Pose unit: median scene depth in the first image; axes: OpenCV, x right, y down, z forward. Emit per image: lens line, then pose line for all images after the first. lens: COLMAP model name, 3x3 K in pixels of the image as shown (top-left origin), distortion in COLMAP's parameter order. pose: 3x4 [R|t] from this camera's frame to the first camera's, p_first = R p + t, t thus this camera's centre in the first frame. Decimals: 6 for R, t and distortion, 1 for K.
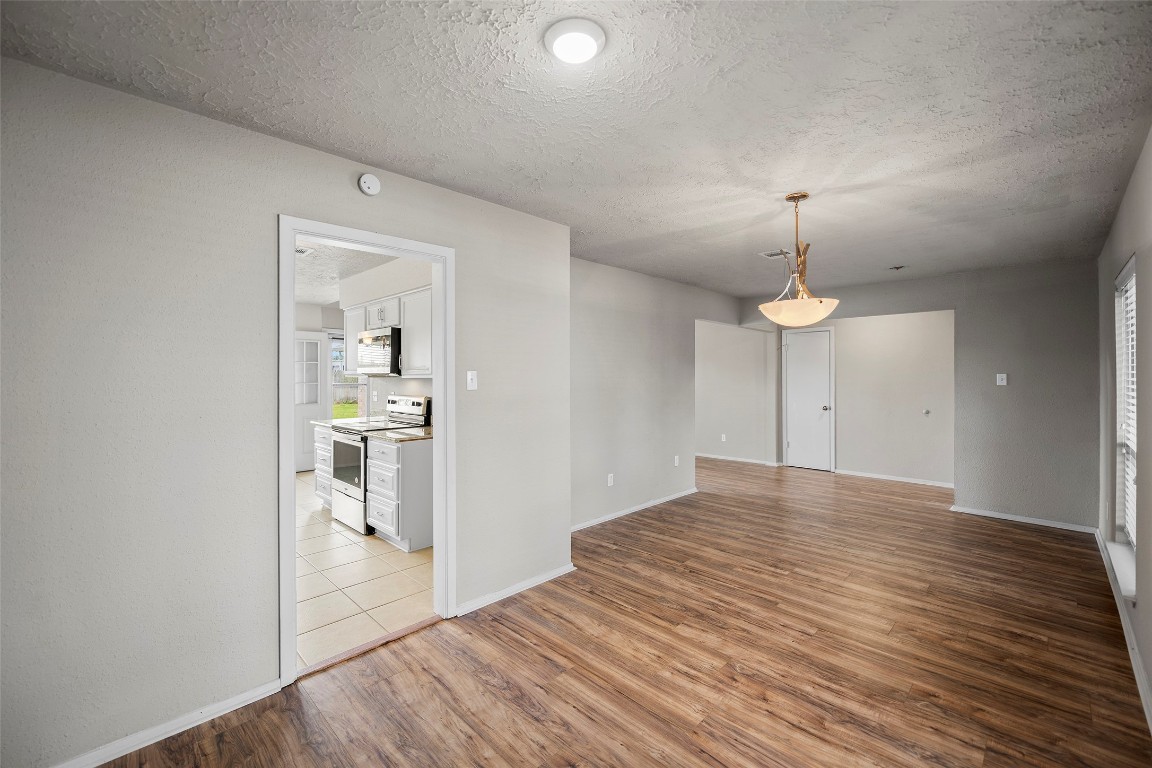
lens RADIAL K [[472.6, 0, 577.6], [0, 472.6, 380.3], [0, 0, 1]] dist [-0.003151, -0.000098]
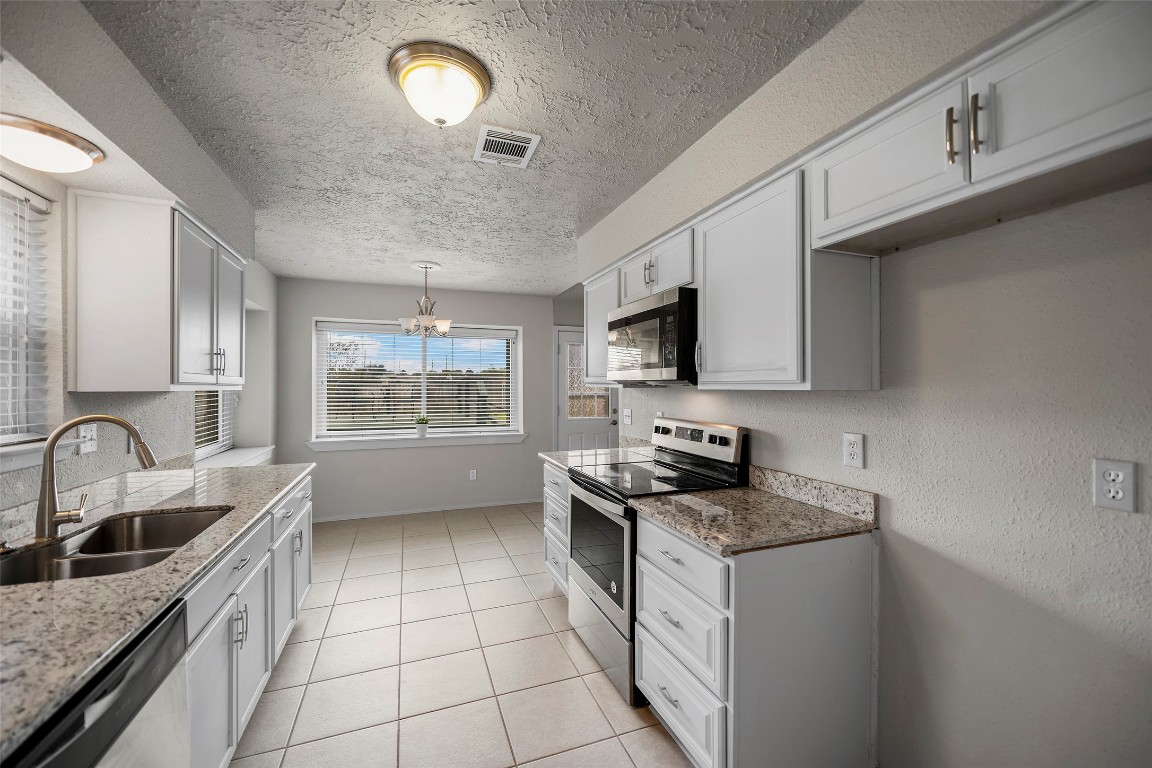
lens RADIAL K [[472.6, 0, 577.6], [0, 472.6, 380.3], [0, 0, 1]] dist [-0.003151, -0.000098]
pose [[0.905081, -0.006885, -0.425184, -0.277064], [0.000362, 0.999881, -0.015420, -0.007249], [0.425240, 0.013803, 0.904975, 0.502018]]
